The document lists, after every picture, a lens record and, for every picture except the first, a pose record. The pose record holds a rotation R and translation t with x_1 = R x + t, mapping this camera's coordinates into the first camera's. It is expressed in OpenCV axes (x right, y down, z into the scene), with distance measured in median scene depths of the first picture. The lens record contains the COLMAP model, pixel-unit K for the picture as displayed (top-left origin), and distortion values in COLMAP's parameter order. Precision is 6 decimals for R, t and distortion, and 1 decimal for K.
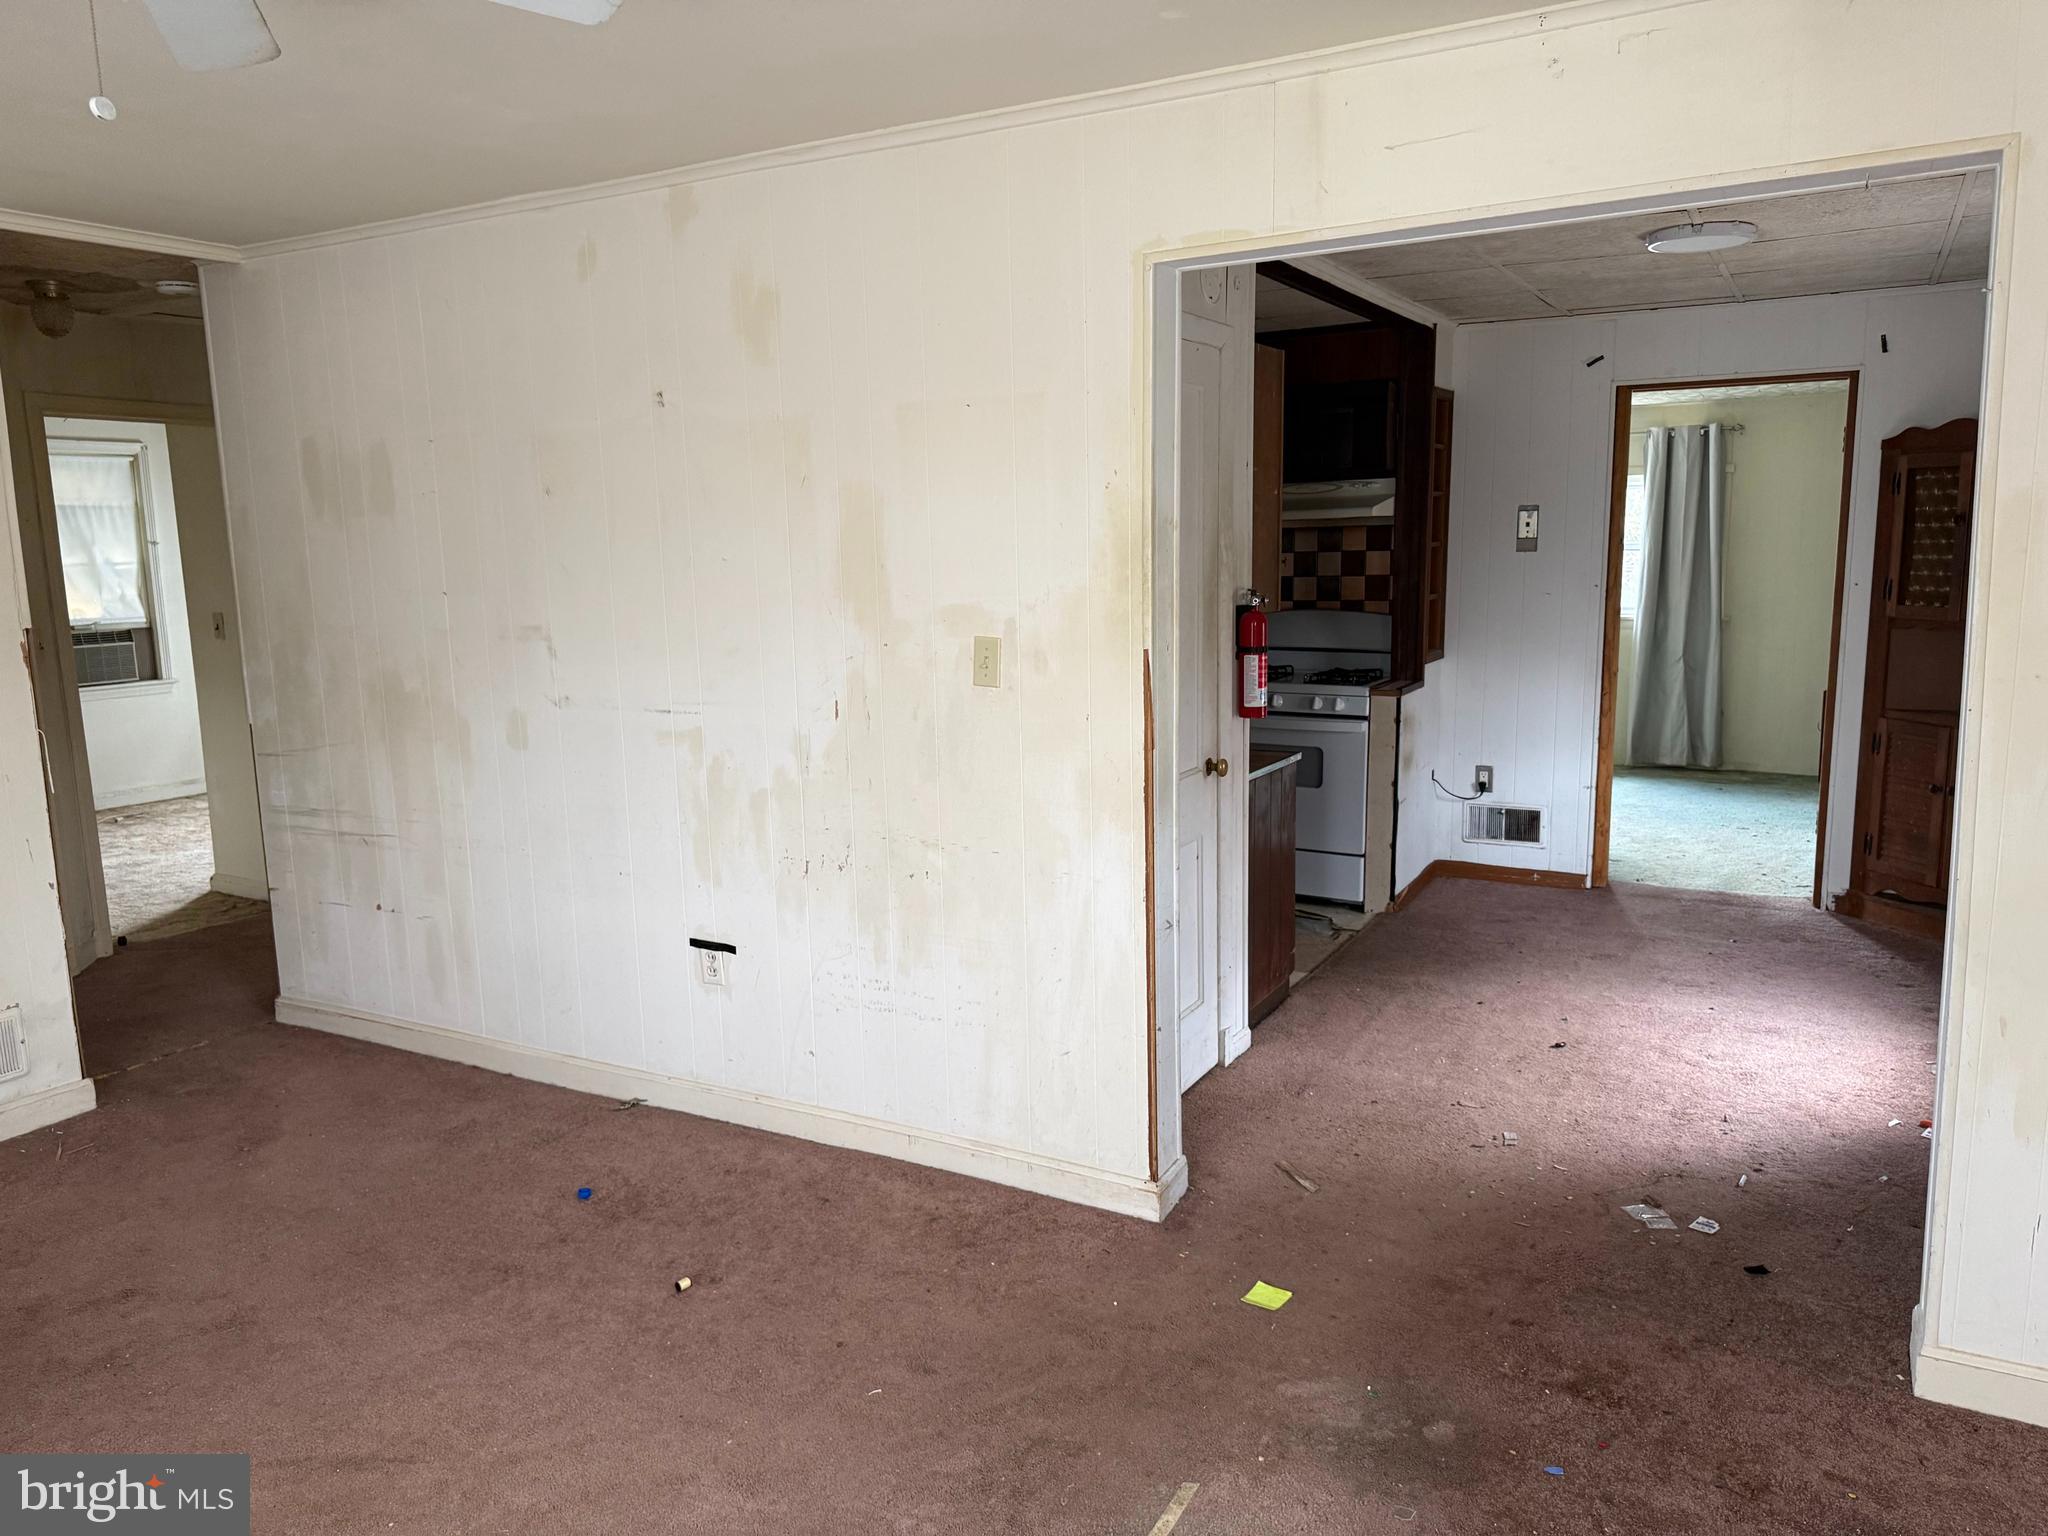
lens RADIAL K [[1458.8, 0, 1017.4], [0, 1458.8, 766.6], [0, 0, 1]] dist [0.060229, -0.057984]
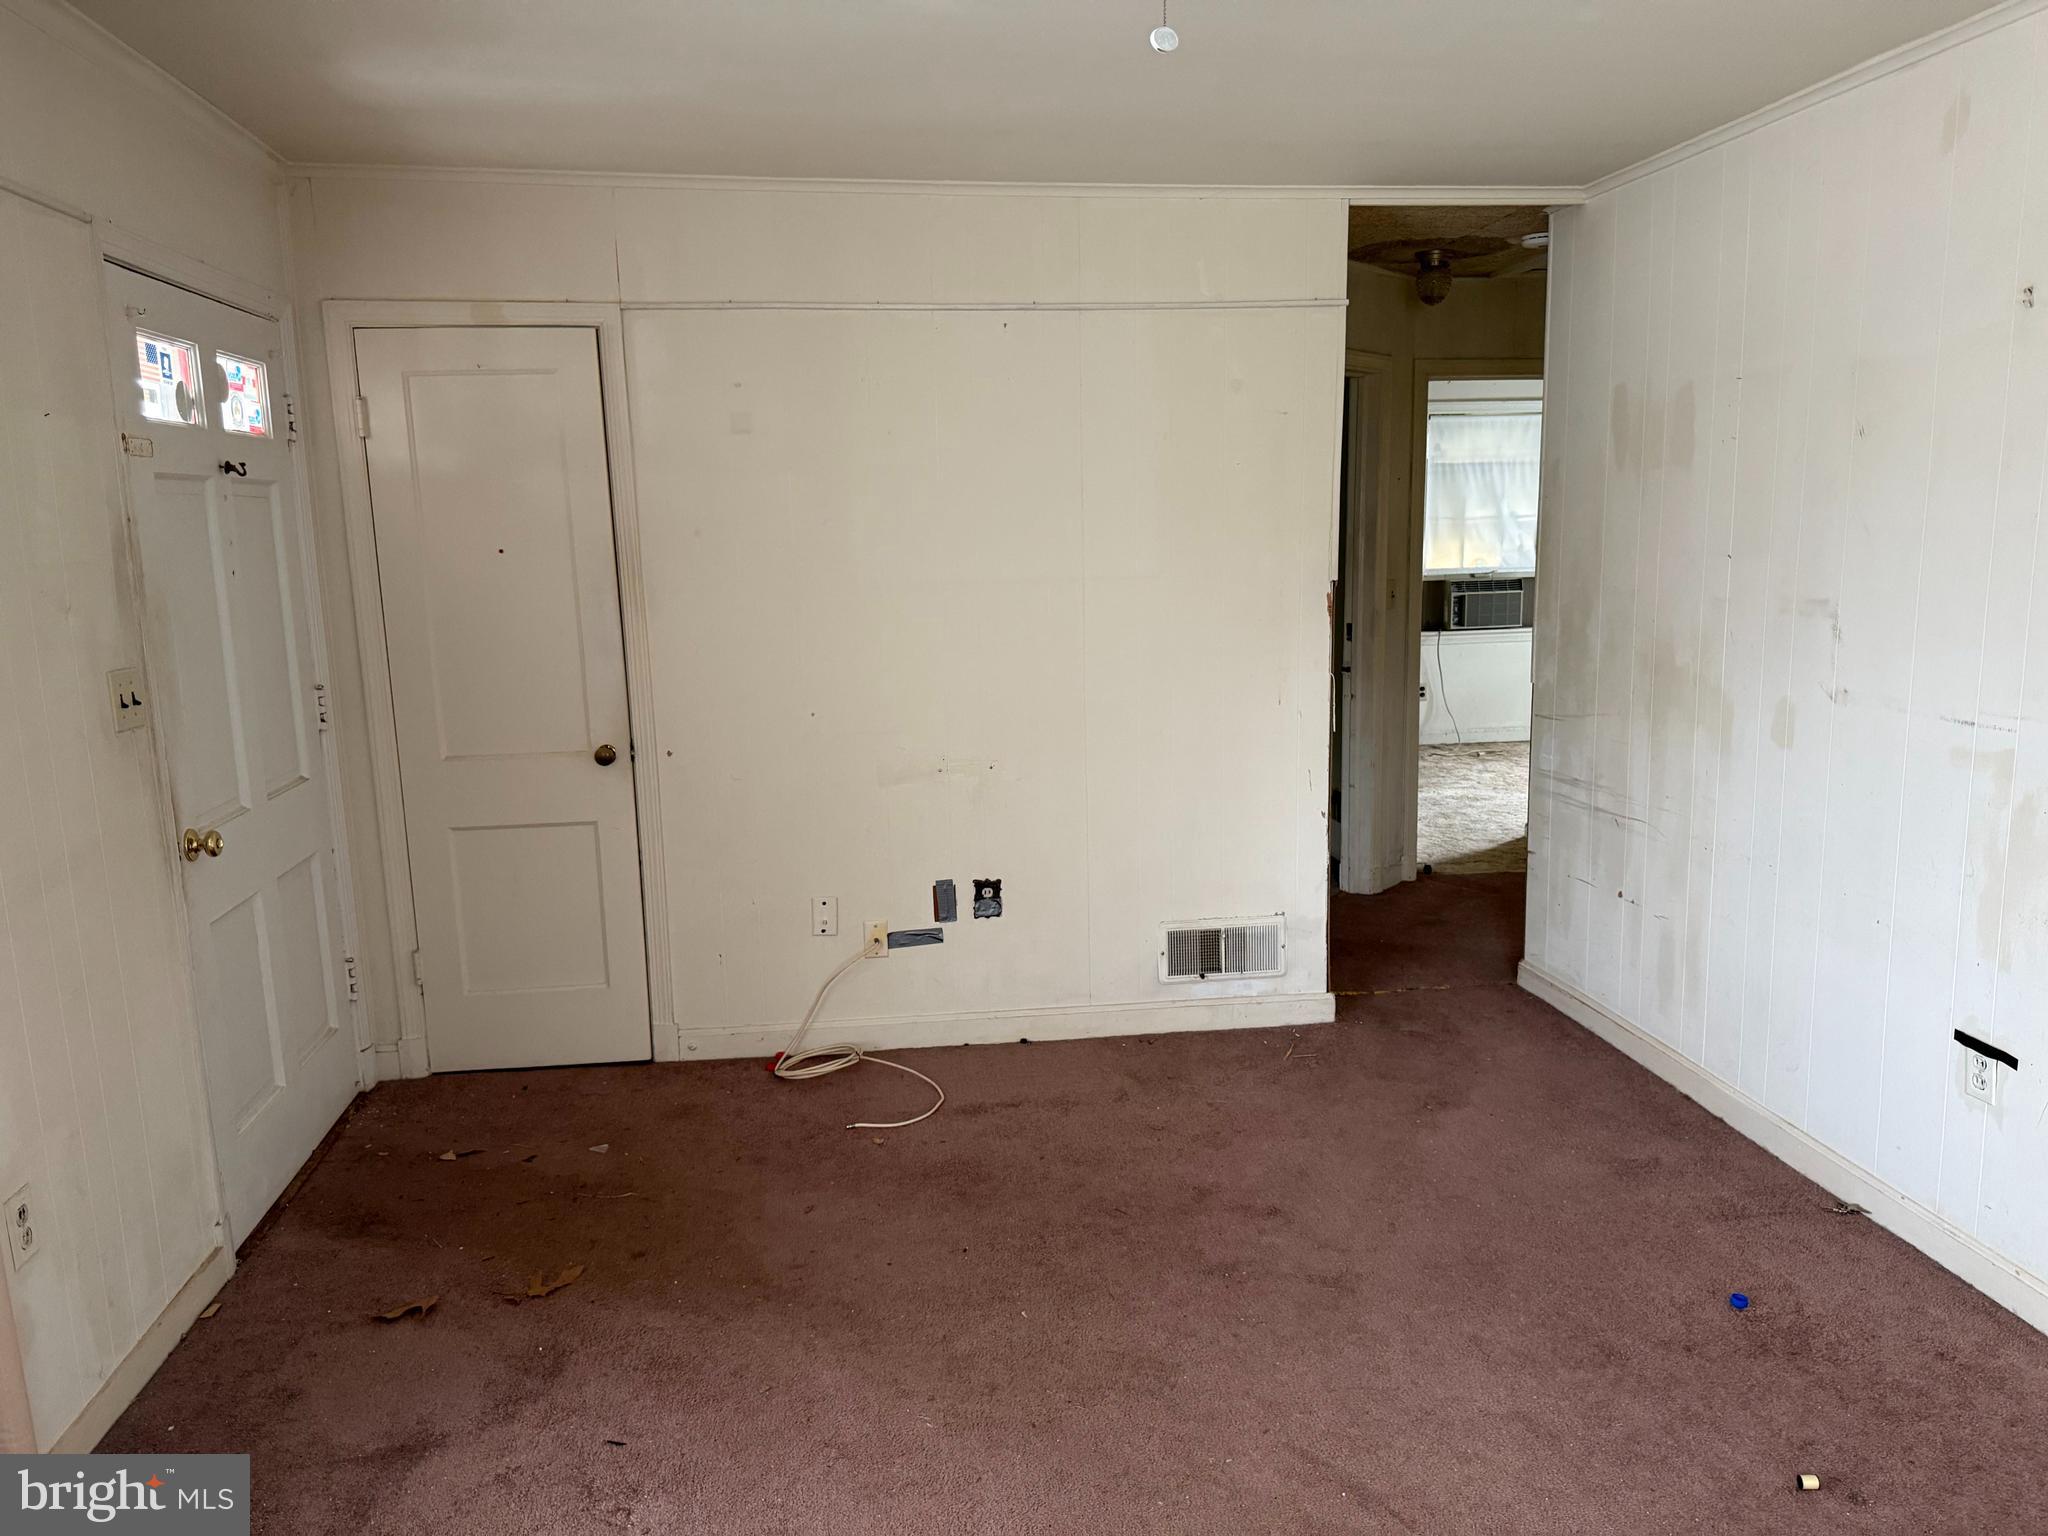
lens RADIAL K [[1458.8, 0, 1024.0], [0, 1458.8, 770.4], [0, 0, 1]] dist [0.060229, -0.057984]
pose [[0.615222, 0.143705, -0.775146, 0.039244], [-0.116009, 0.989045, 0.091285, -0.021061], [0.779772, 0.033763, 0.625153, 0.121650]]
